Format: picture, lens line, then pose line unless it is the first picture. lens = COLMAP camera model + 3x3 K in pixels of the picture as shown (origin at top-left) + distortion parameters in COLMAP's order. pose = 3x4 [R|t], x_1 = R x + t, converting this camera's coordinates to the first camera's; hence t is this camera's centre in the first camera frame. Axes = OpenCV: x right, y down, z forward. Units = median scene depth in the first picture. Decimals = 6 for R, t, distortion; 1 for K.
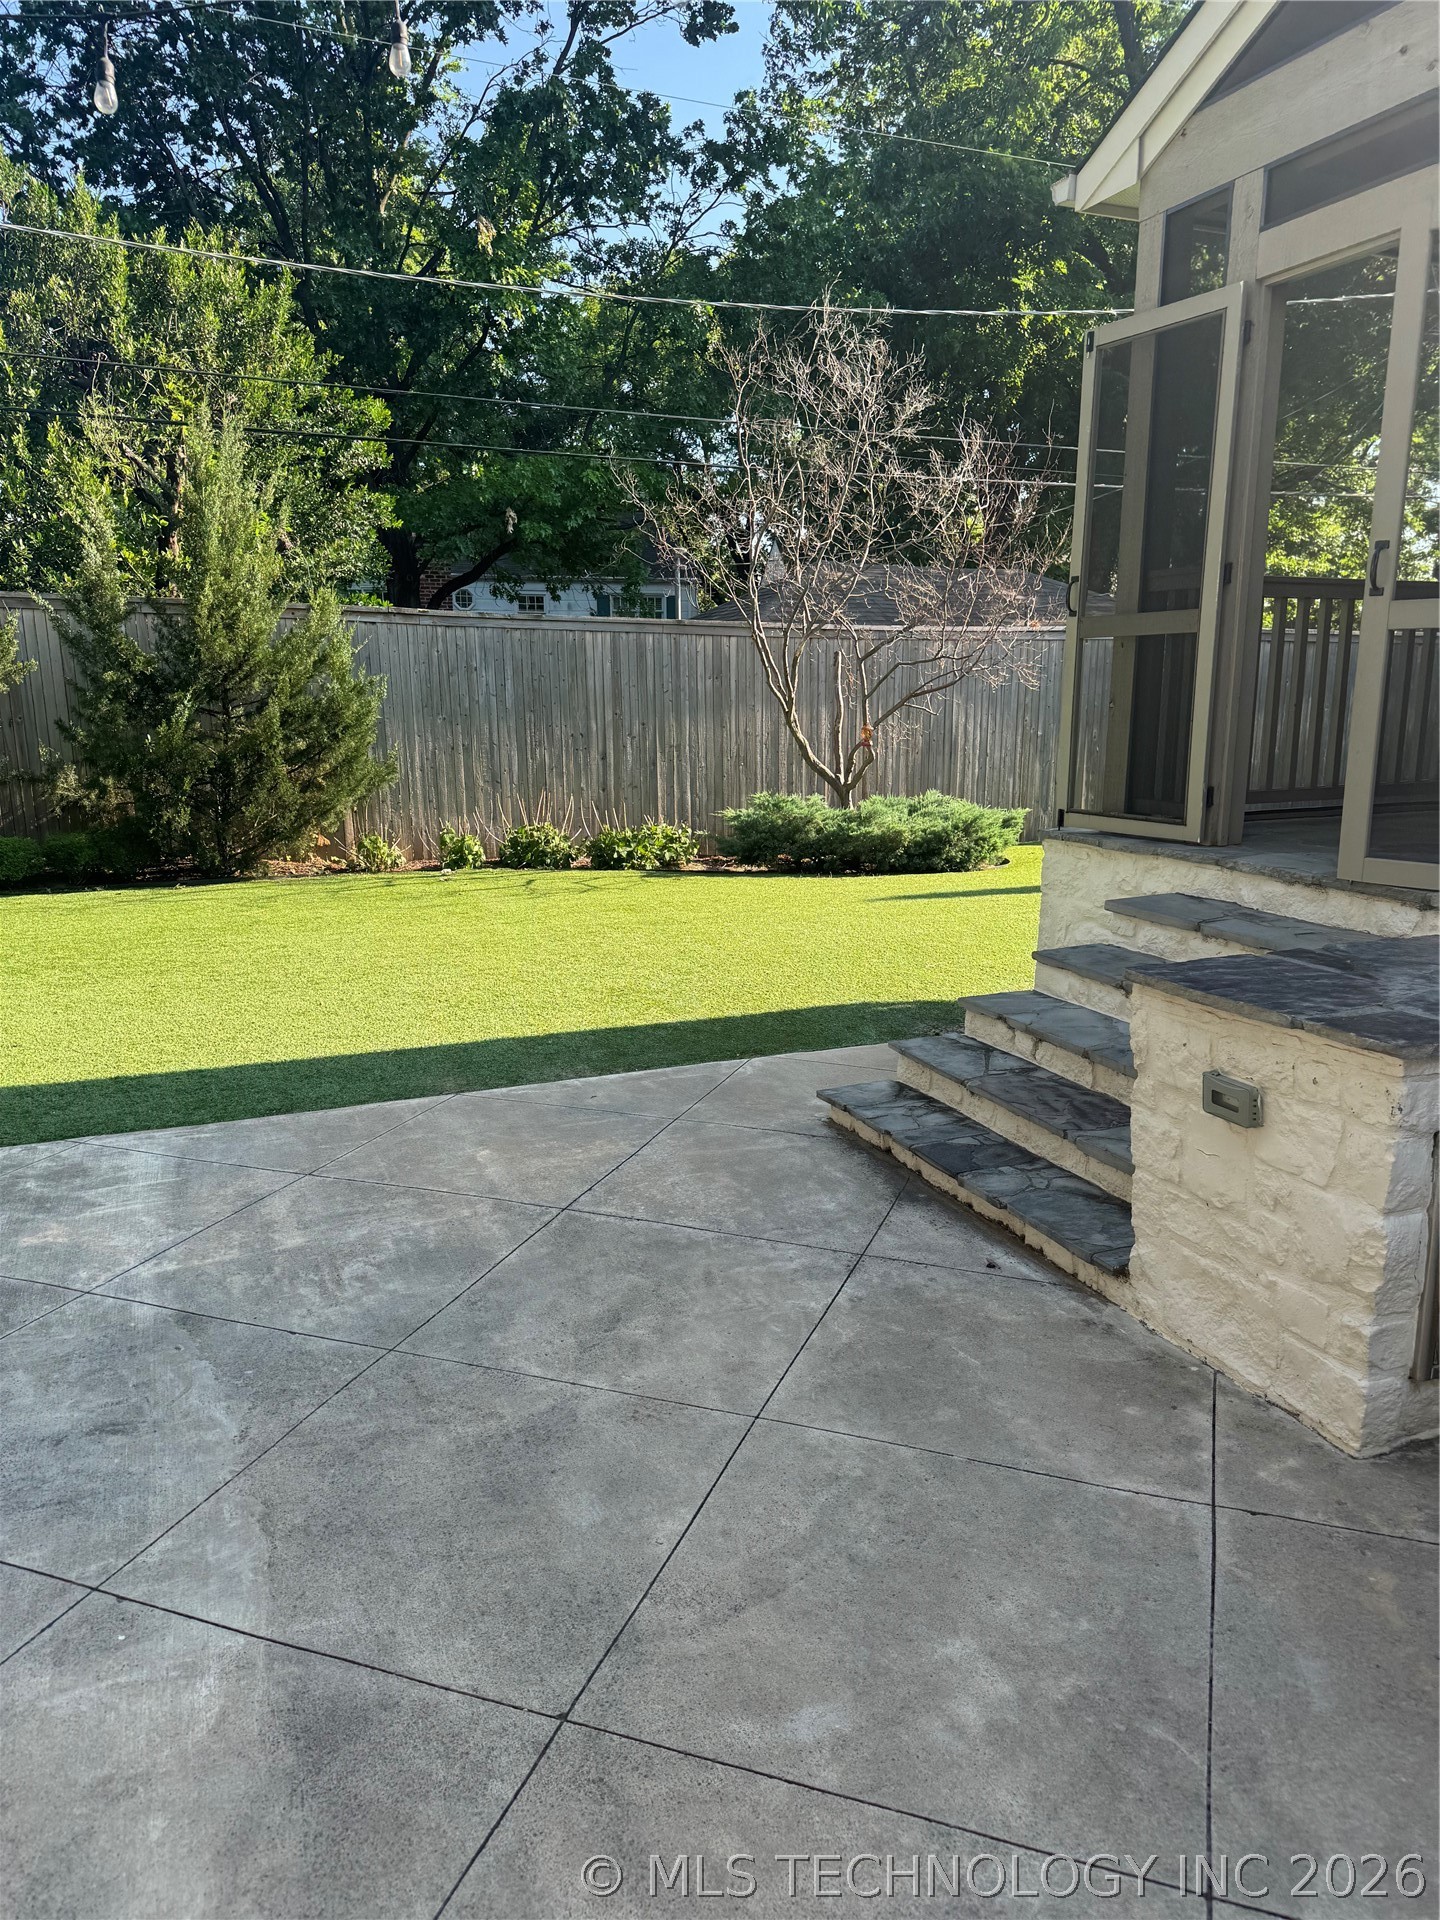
lens RADIAL K [[1336.6, 0, 720.0], [0, 1336.6, 960.0], [0, 0, 1]] dist [0.003443, 0.001361]
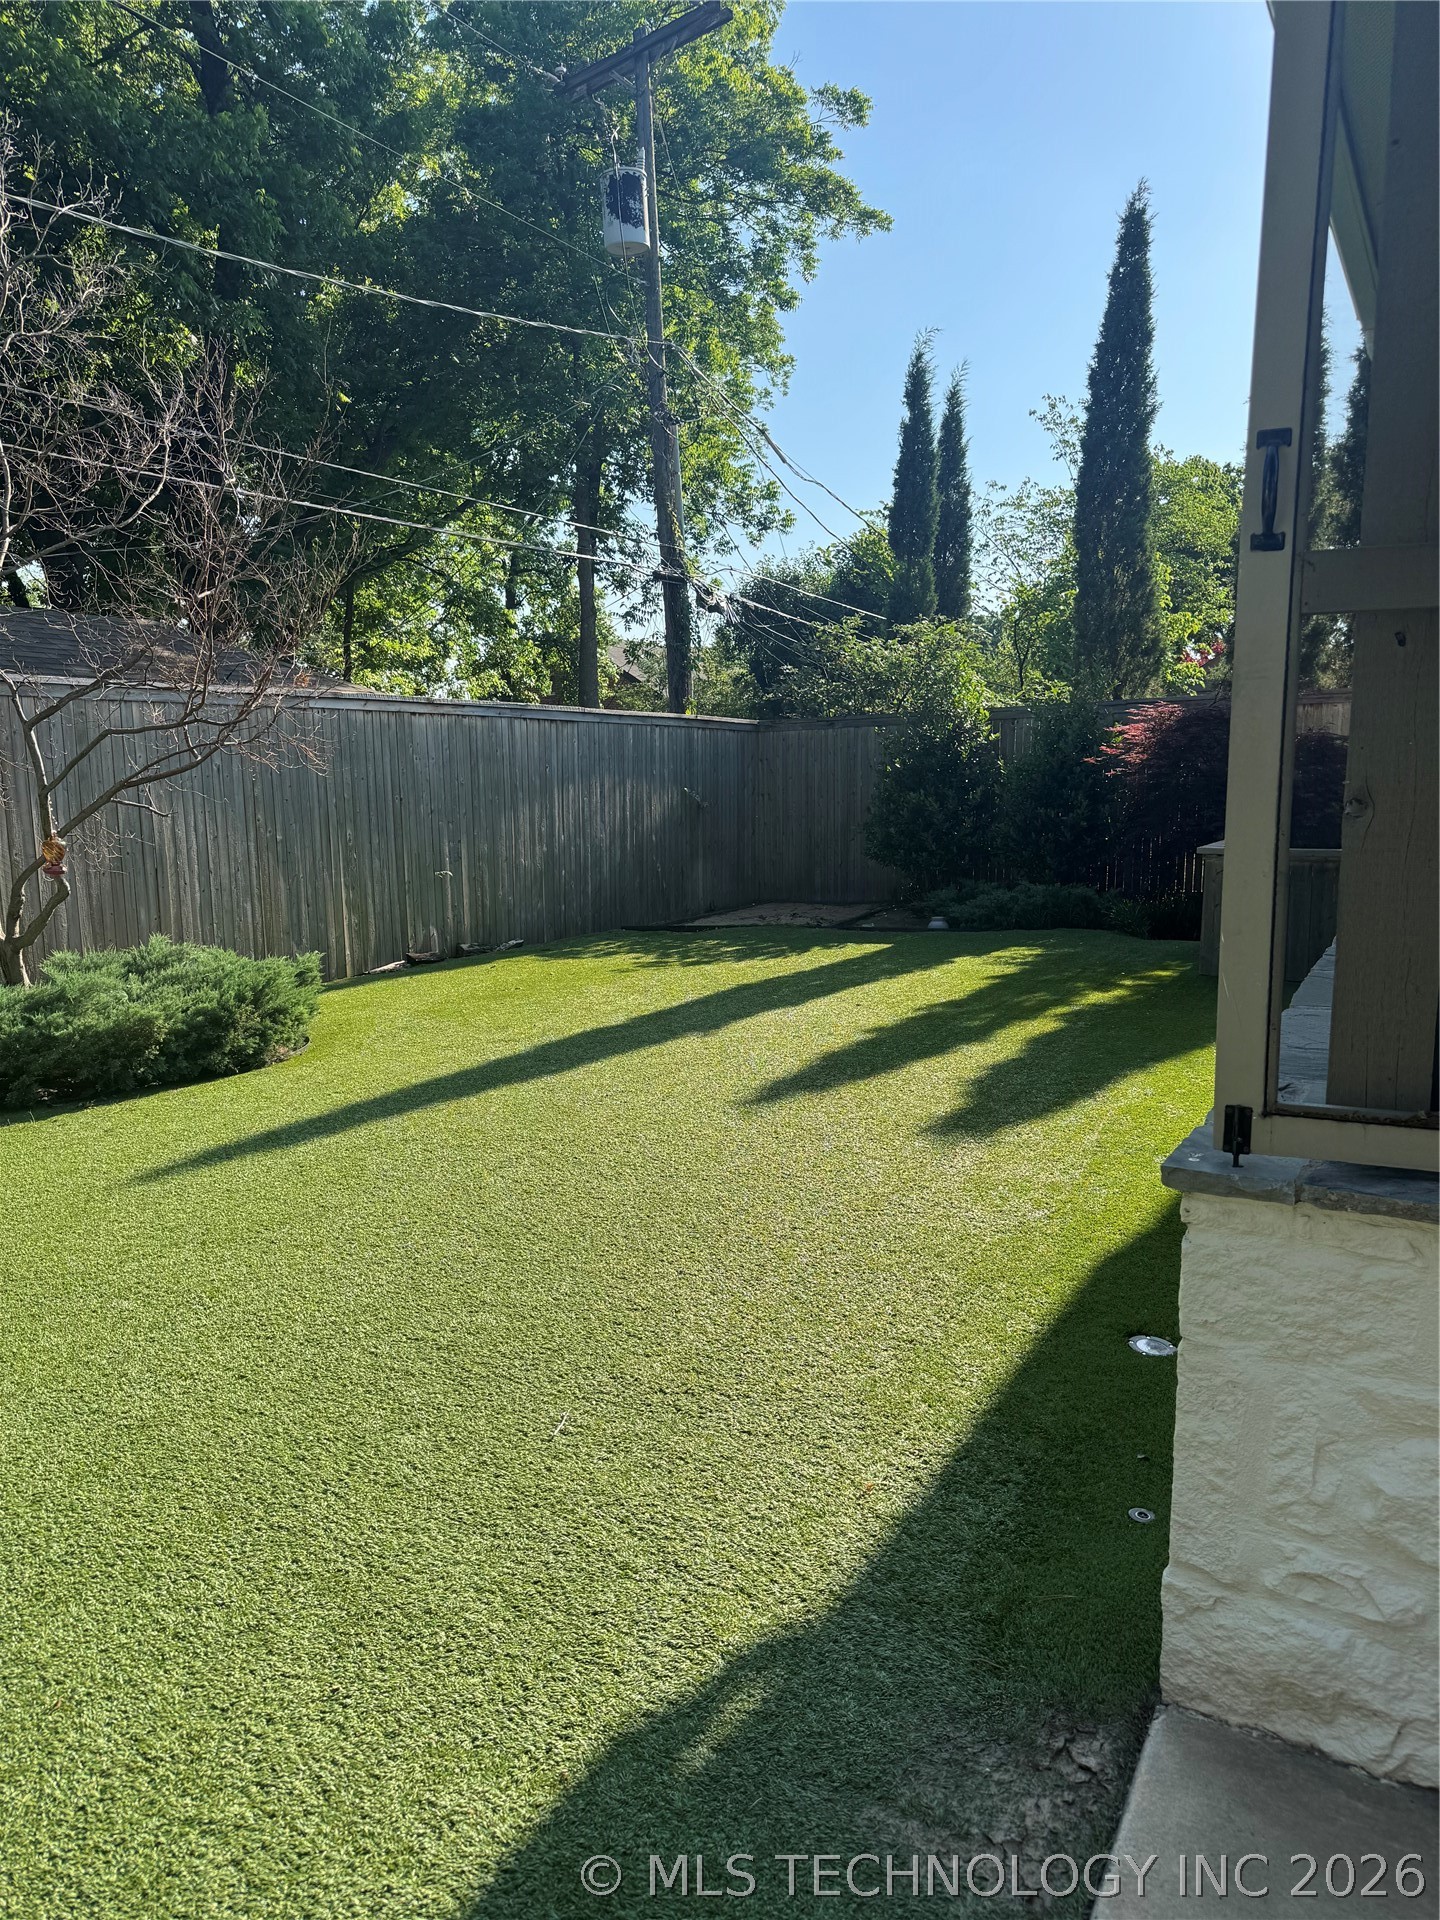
lens RADIAL K [[1362.7, 0, 720.6], [0, 1362.7, 908.0], [0, 0, 1]] dist [0.206835, 0.000192]
pose [[0.790793, -0.063780, 0.608752, -0.036560], [0.126643, 0.990084, -0.060783, -0.070798], [-0.598839, 0.125161, 0.791029, 0.340446]]
